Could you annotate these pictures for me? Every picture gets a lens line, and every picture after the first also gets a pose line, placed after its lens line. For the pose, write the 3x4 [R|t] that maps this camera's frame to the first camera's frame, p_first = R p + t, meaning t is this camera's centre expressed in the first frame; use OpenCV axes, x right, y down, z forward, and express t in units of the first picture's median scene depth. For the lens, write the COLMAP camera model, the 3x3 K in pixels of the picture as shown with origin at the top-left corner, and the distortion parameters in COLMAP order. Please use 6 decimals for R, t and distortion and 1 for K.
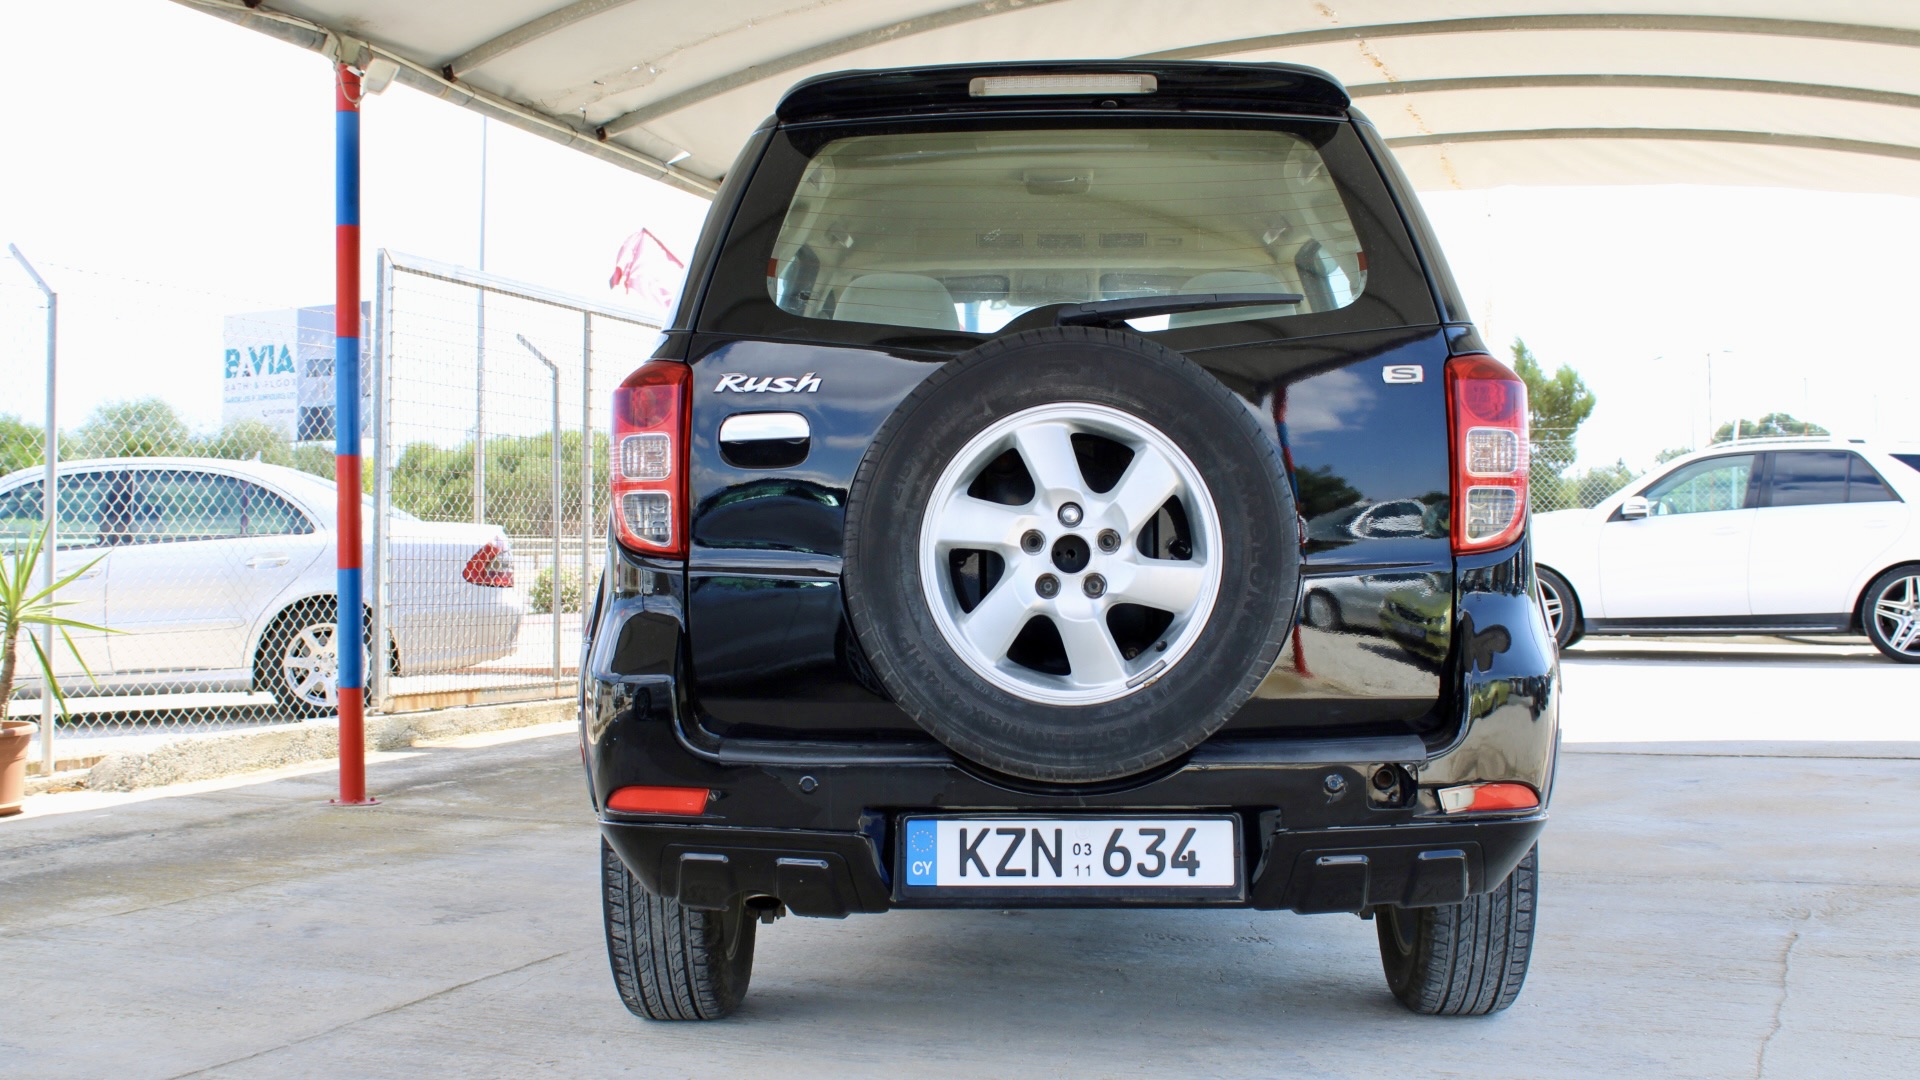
lens RADIAL K [[2050.0, 0, 950.9], [0, 2050.0, 535.9], [0, 0, 1]] dist [-0.071018, 0.000000]
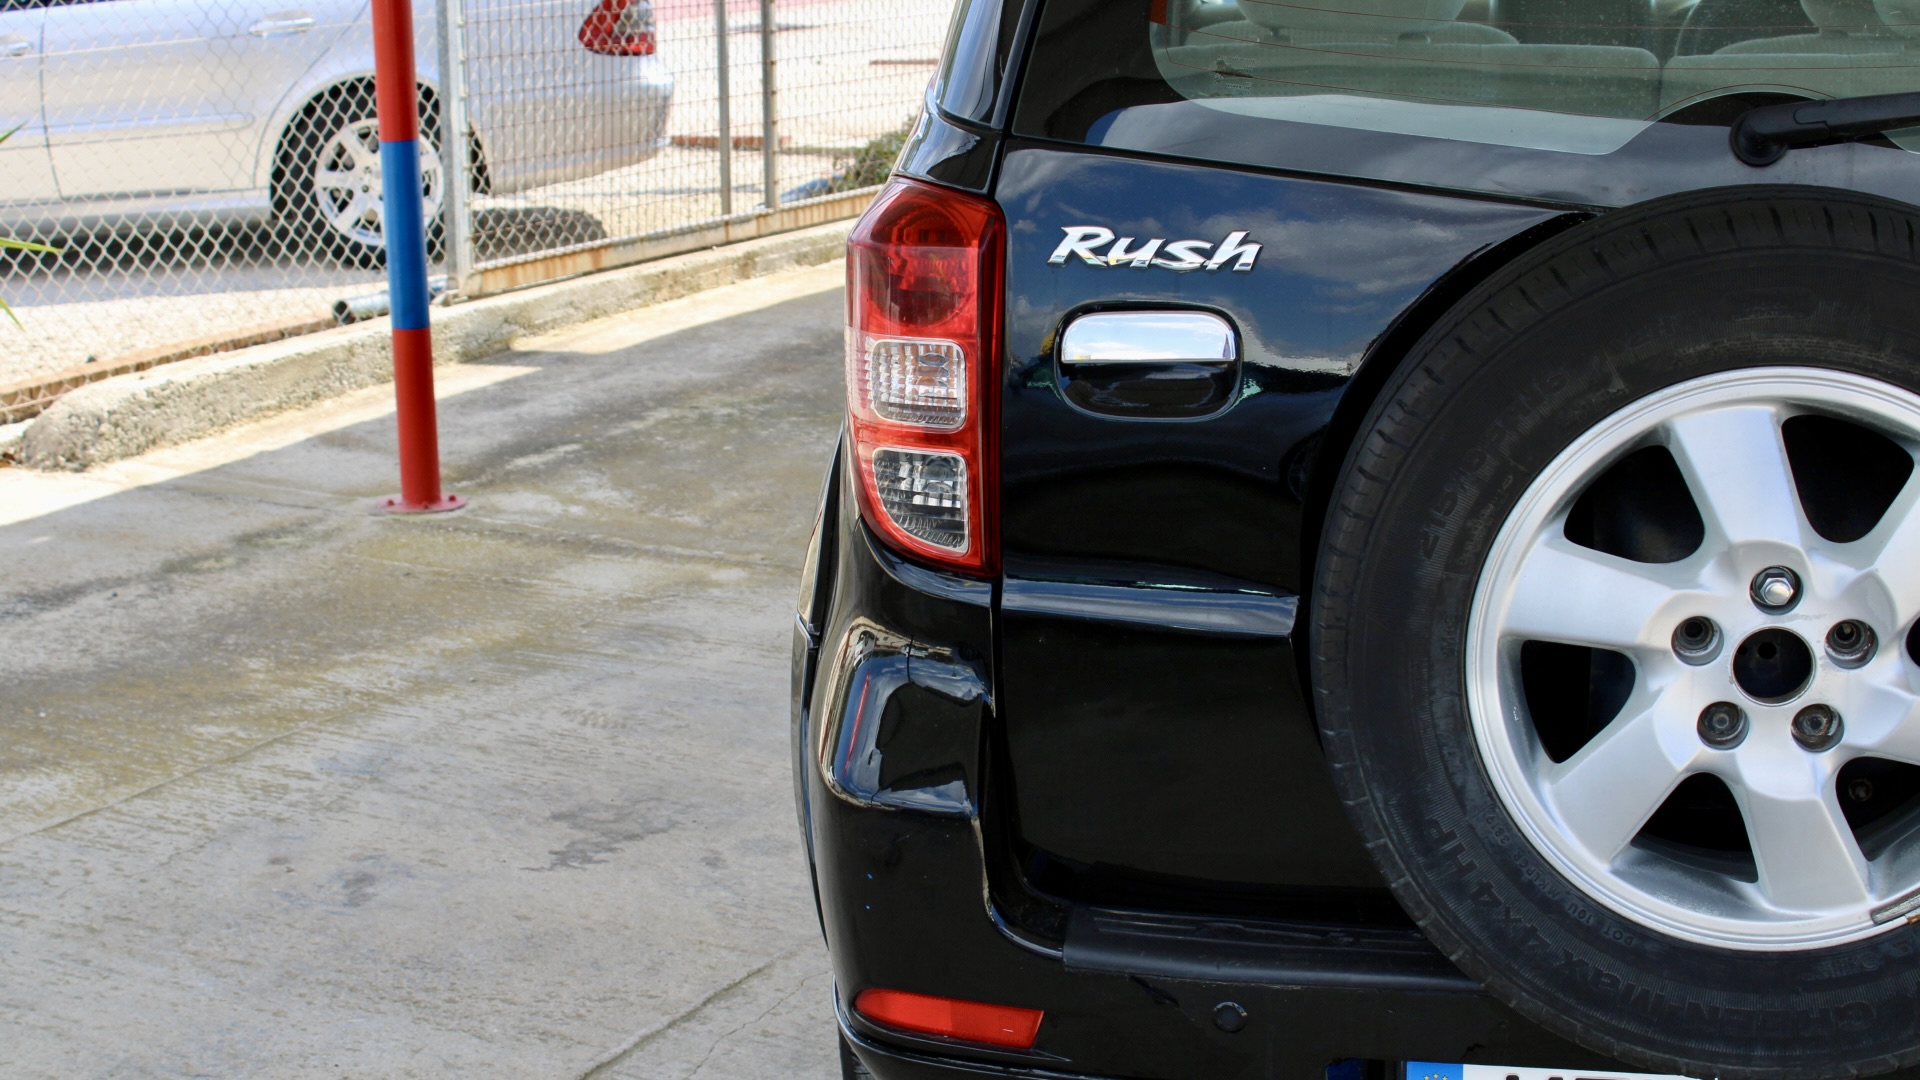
lens RADIAL K [[2966.7, 0, 975.4], [0, 2966.7, 538.6], [0, 0, 1]] dist [-0.016064, 0.000000]
pose [[0.994538, 0.016102, -0.103129, -0.035381], [0.007820, 0.973758, 0.227451, -0.108445], [0.104085, -0.227015, 0.968313, 0.165320]]
